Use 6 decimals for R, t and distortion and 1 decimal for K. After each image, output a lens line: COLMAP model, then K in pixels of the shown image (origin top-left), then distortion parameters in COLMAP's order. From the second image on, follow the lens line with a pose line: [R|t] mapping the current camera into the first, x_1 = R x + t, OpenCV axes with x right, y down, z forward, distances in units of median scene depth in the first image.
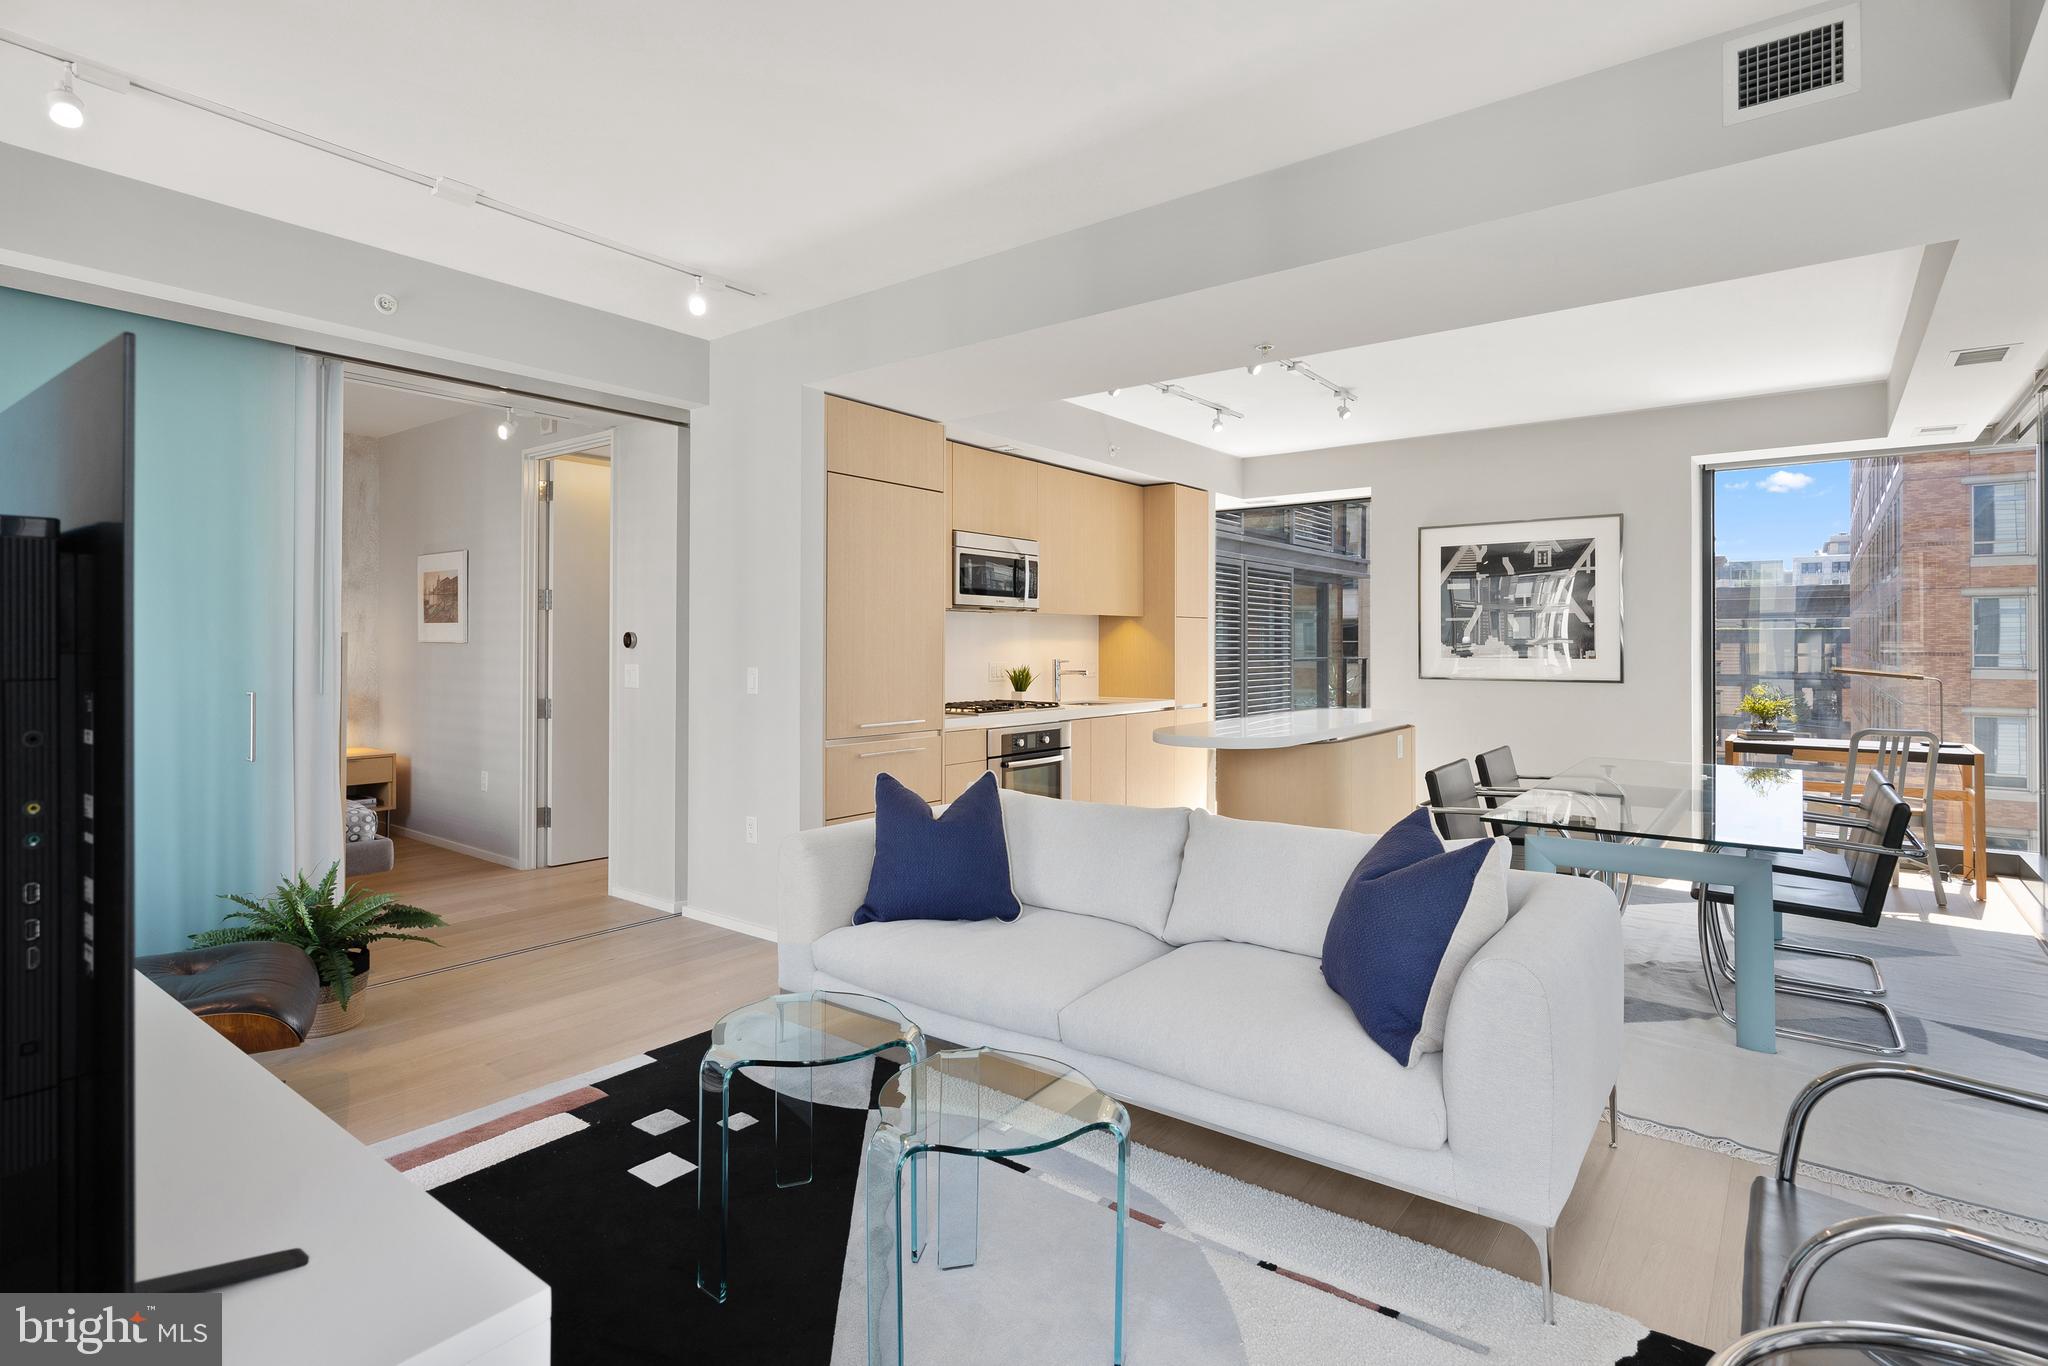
lens RADIAL K [[988.1, 0, 1025.1], [0, 988.1, 634.3], [0, 0, 1]] dist [-0.004079, -0.000690]
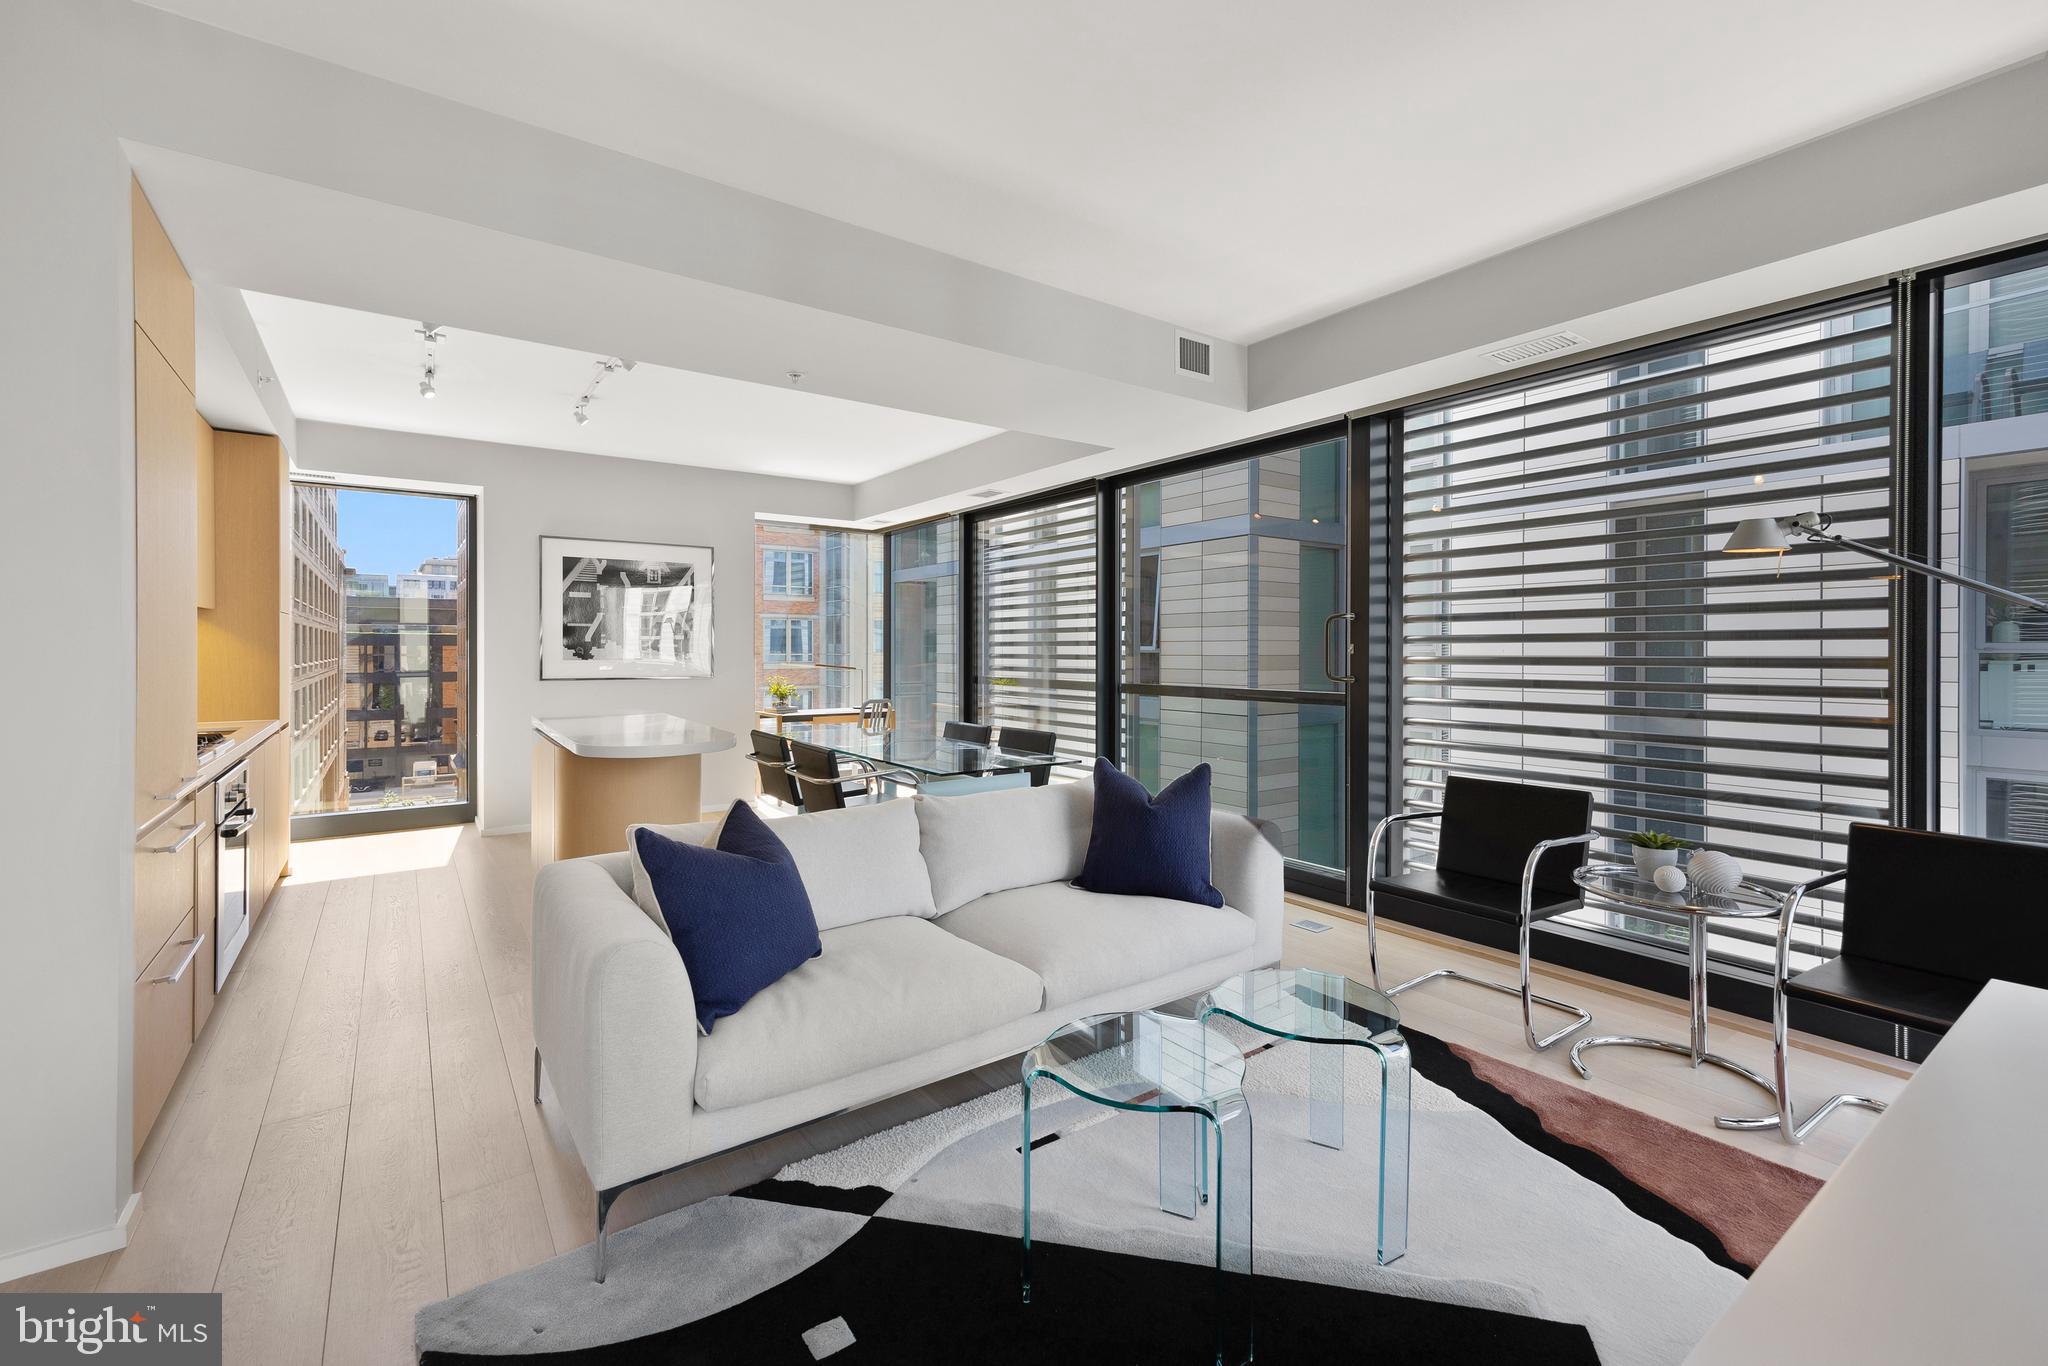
lens RADIAL K [[849.7, 0, 995.7], [0, 849.7, 653.6], [0, 0, 1]] dist [0.000544, 0.000035]
pose [[0.286595, -0.005126, 0.958038, -0.347883], [-0.009248, 0.999924, 0.008116, 0.004653], [-0.958007, -0.011186, 0.286526, 0.310741]]
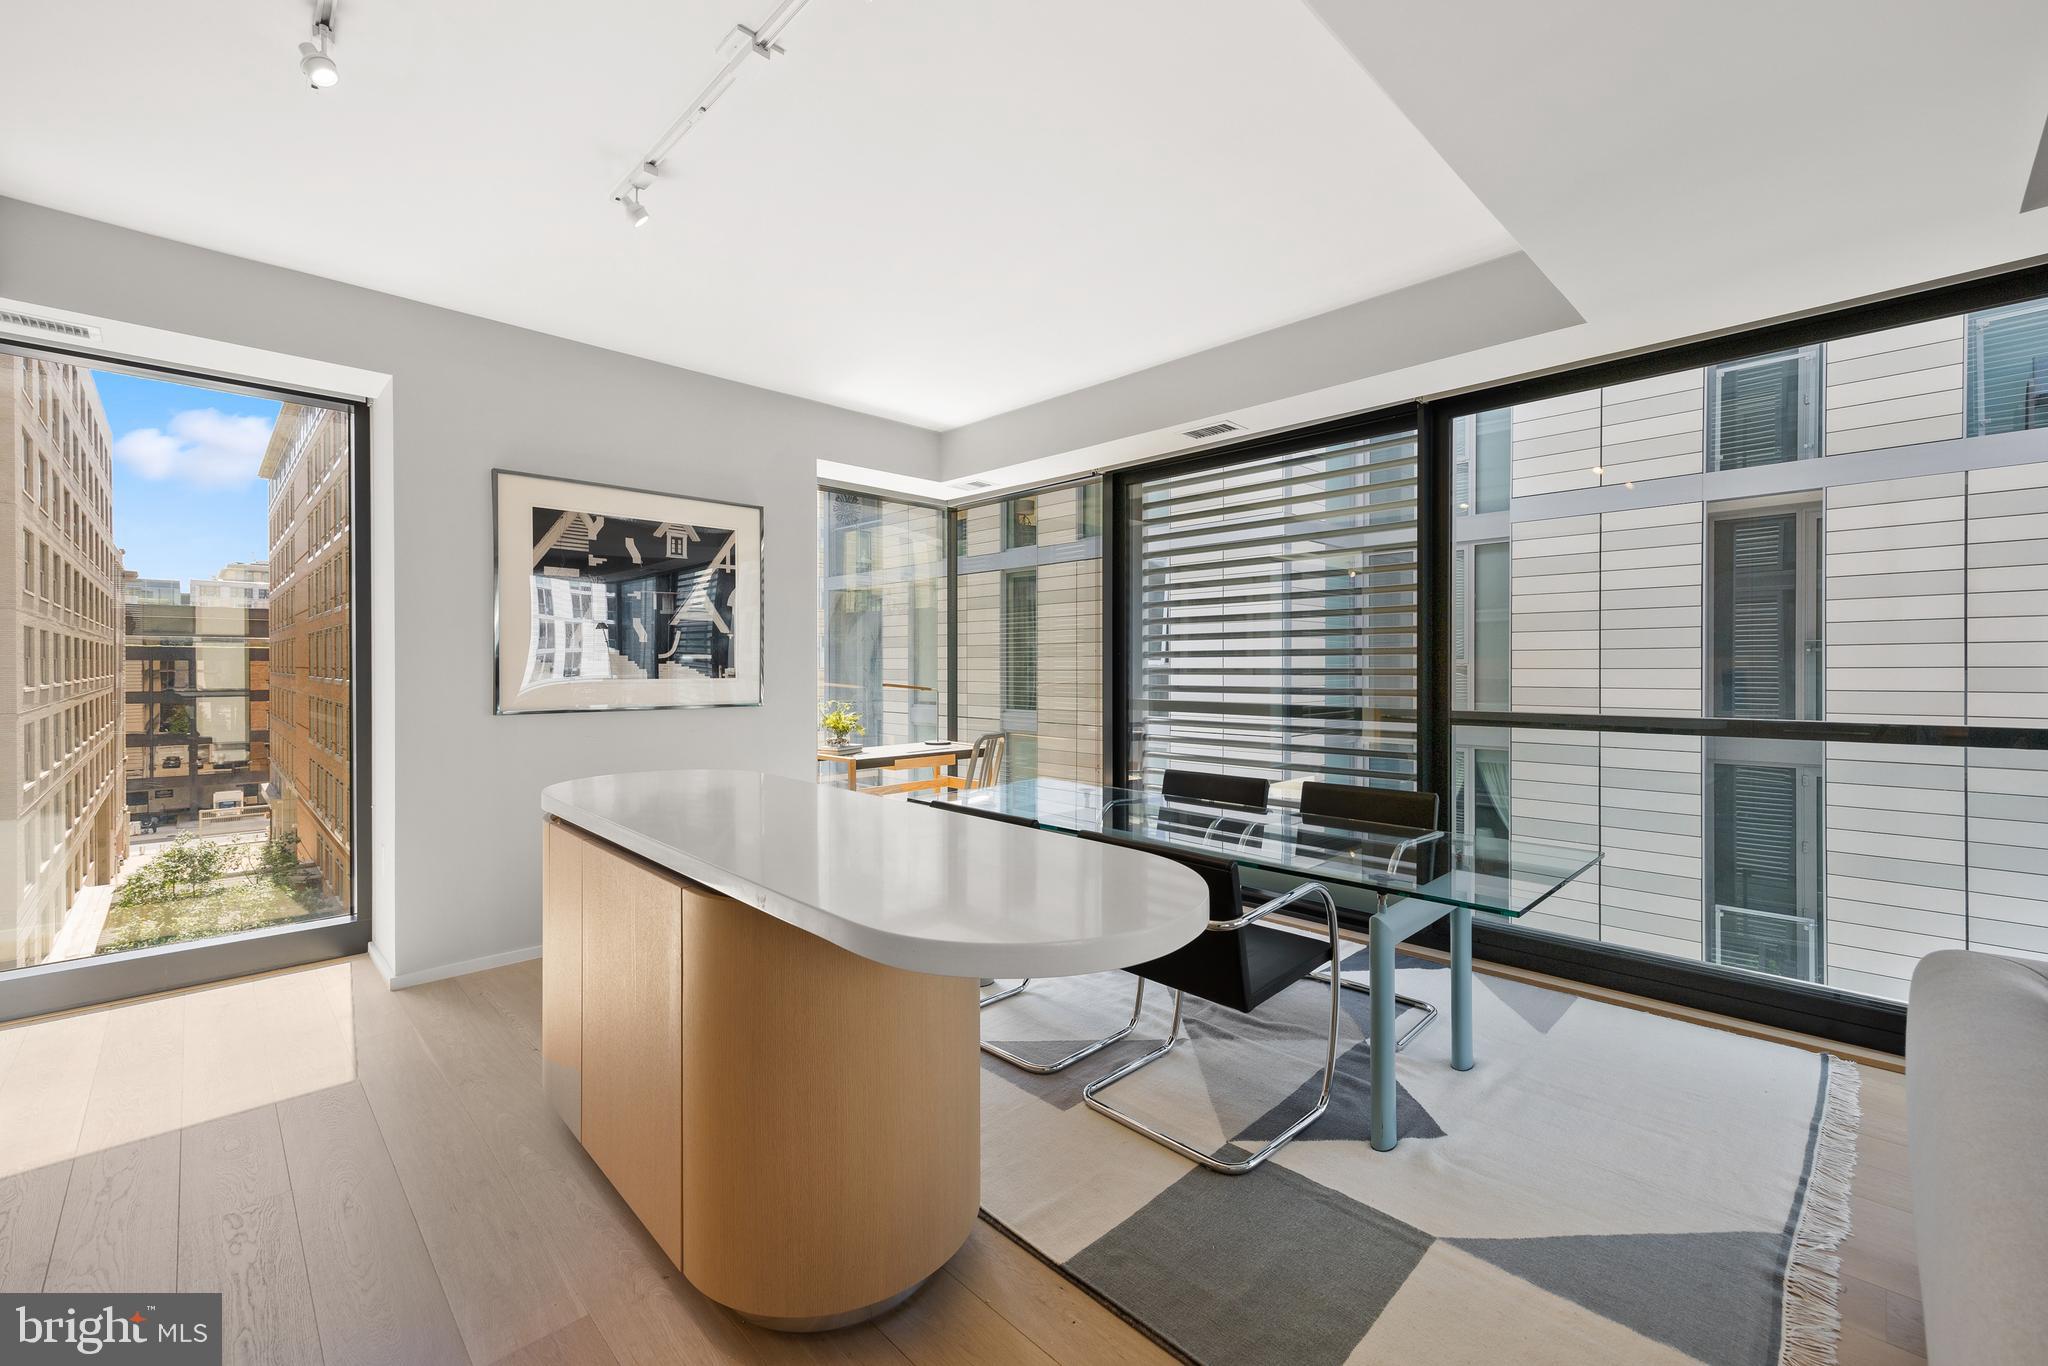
lens RADIAL K [[833.1, 0, 1009.9], [0, 833.1, 669.8], [0, 0, 1]] dist [0.001308, -0.000511]
pose [[0.127859, -0.007896, 0.991761, -0.081367], [-0.008051, 0.999927, 0.008999, 0.010127], [-0.991760, -0.009135, 0.127786, 0.669827]]
